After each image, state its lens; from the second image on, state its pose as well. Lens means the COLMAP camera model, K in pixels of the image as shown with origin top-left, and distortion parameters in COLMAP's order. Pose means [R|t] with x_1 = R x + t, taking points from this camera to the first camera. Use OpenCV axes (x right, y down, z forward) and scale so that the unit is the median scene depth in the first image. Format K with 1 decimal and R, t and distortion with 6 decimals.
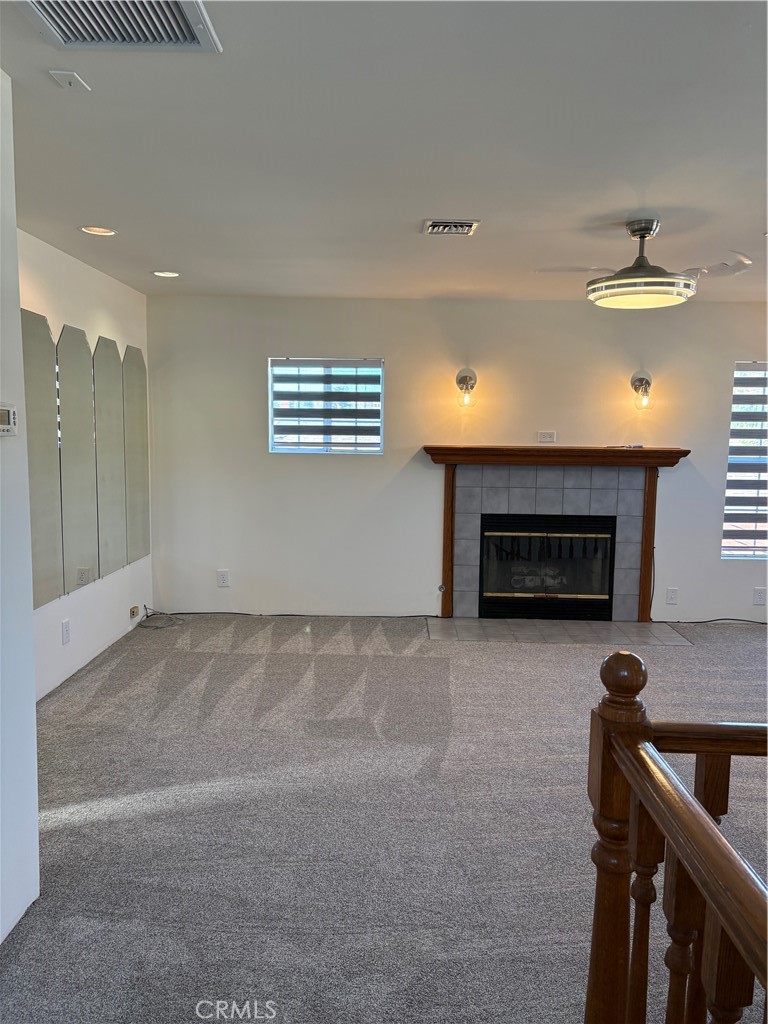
lens RADIAL K [[766.5, 0, 387.1], [0, 766.5, 512.8], [0, 0, 1]] dist [0.068814, -0.083844]
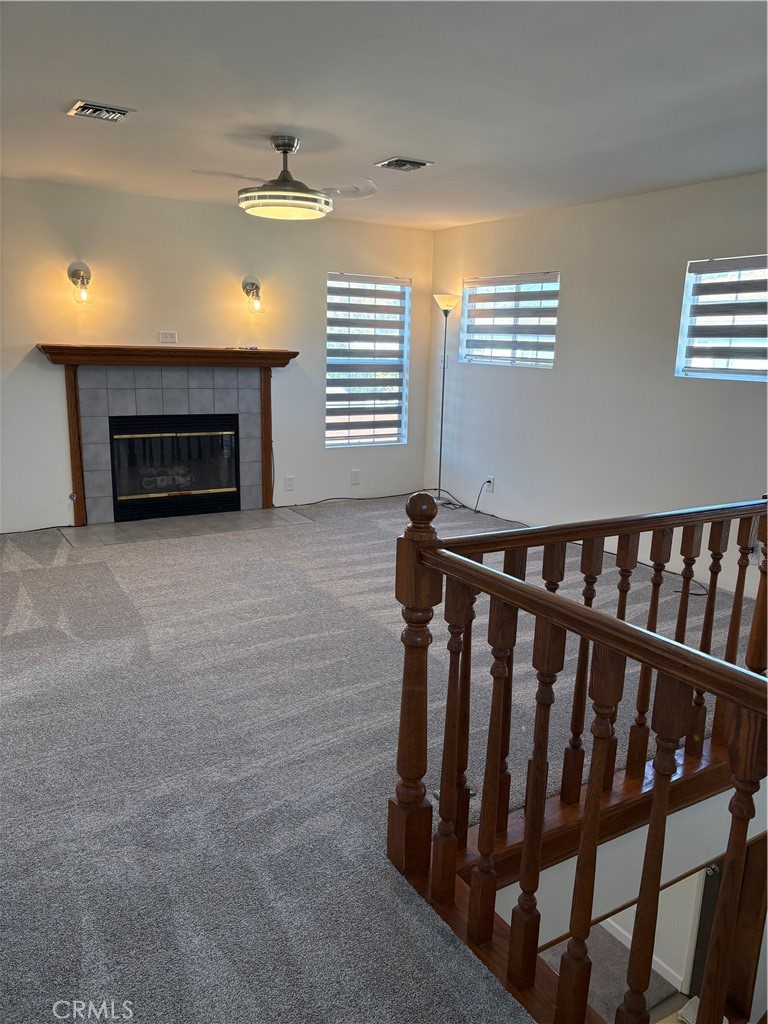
lens RADIAL K [[766.5, 0, 387.1], [0, 766.5, 512.8], [0, 0, 1]] dist [0.068814, -0.083844]
pose [[0.844851, -0.108174, 0.523952, -0.107881], [0.043825, 0.990047, 0.133737, 0.006511], [-0.533204, -0.090025, 0.841183, -0.029968]]
